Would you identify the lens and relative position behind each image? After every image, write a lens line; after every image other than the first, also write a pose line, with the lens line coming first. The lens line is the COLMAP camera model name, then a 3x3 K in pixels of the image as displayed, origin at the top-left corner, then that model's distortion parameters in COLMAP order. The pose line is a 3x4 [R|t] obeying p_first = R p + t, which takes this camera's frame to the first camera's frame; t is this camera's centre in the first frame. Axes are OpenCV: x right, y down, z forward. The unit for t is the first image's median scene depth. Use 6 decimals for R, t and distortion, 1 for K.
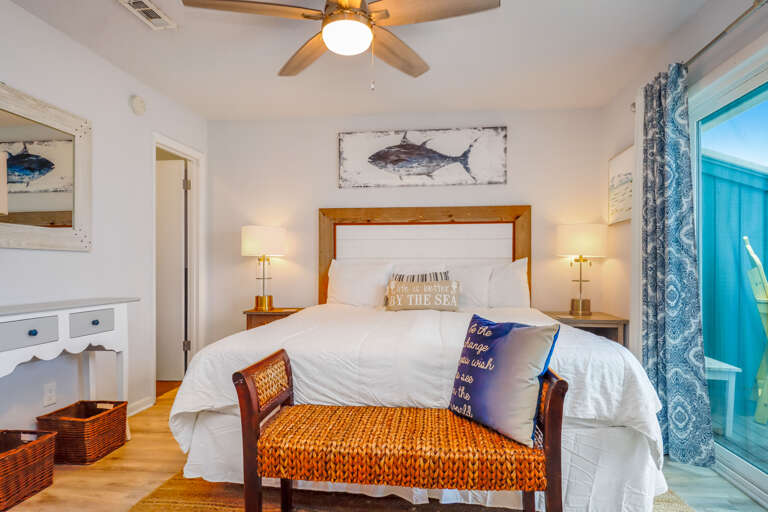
lens RADIAL K [[425.9, 0, 378.6], [0, 425.9, 261.3], [0, 0, 1]] dist [-0.007169, -0.002438]
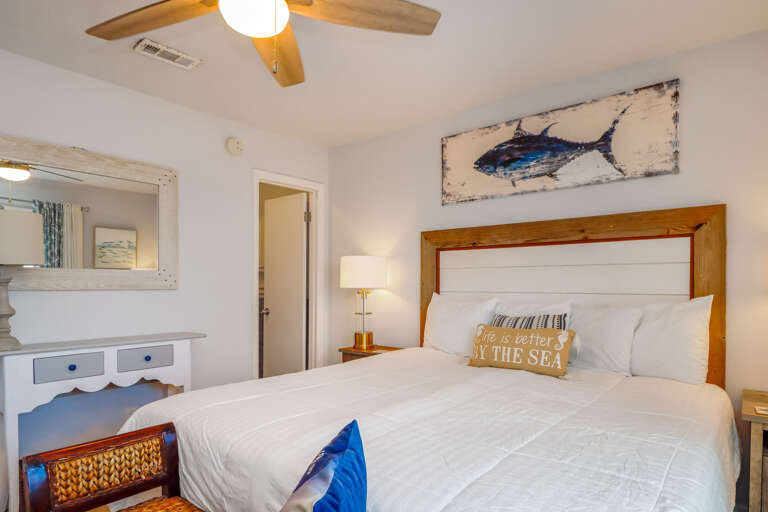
lens RADIAL K [[425.9, 0, 409.6], [0, 425.9, 280.4], [0, 0, 1]] dist [-0.007169, -0.002438]
pose [[0.850981, -0.004829, -0.525175, 0.289587], [0.007412, 0.999969, 0.002815, -0.031711], [0.525145, -0.006288, 0.850990, 0.277731]]
